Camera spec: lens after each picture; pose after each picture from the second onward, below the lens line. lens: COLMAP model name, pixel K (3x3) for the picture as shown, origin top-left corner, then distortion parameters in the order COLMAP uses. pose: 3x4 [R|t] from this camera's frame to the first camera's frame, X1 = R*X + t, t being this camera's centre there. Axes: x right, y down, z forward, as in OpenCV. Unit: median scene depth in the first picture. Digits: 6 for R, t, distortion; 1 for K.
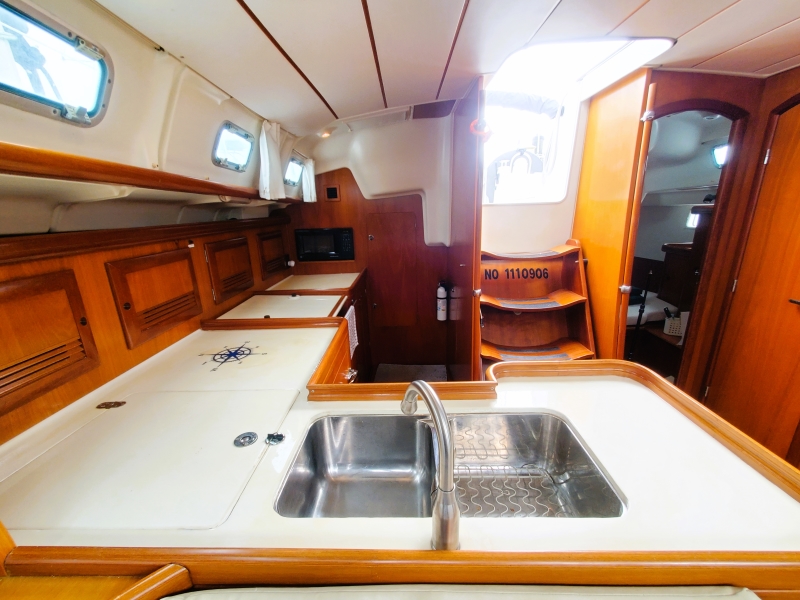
lens RADIAL K [[334.4, 0, 398.3], [0, 334.4, 304.5], [0, 0, 1]] dist [0.000625, 0.000001]
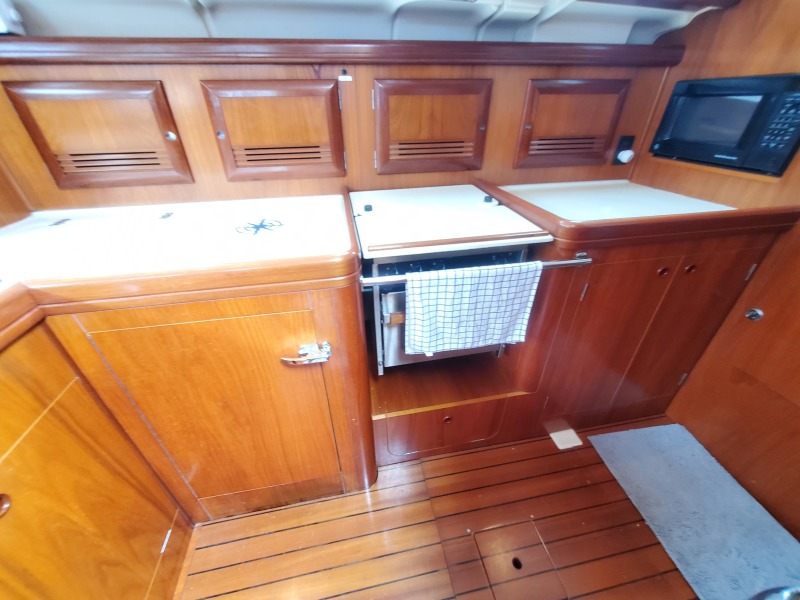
lens RADIAL K [[314.2, 0, 396.5], [0, 314.2, 306.7], [0, 0, 1]] dist [0.000418, -0.004105]
pose [[0.209625, 0.559817, -0.801663, 0.237903], [-0.270436, 0.821090, 0.502668, -0.132069], [0.939639, 0.111427, 0.323515, 0.886951]]
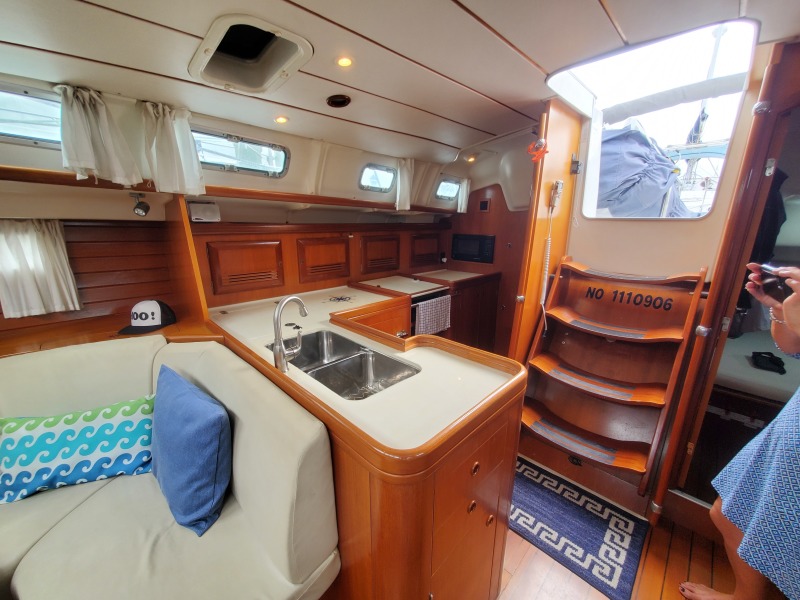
lens RADIAL K [[314.2, 0, 396.5], [0, 314.2, 306.7], [0, 0, 1]] dist [0.000418, -0.004105]
pose [[0.722765, 0.214926, -0.656824, 0.647453], [-0.219076, 0.972649, 0.077201, -0.001407], [0.655451, 0.088096, 0.750082, -0.022236]]
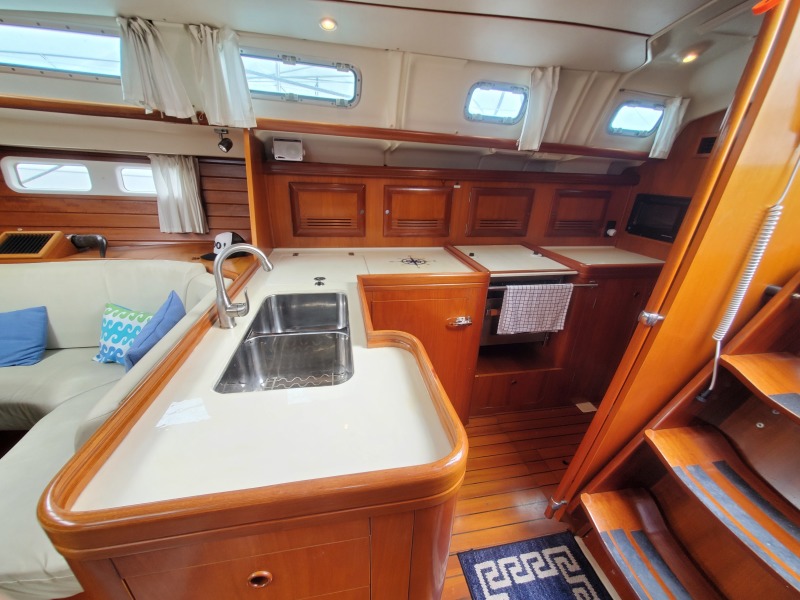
lens RADIAL K [[314.2, 0, 396.5], [0, 314.2, 306.7], [0, 0, 1]] dist [0.000418, -0.004105]
pose [[0.199965, 0.423719, -0.883446, 0.641918], [-0.310540, 0.882579, 0.353014, -0.112088], [0.929289, 0.203755, 0.308067, 0.447195]]
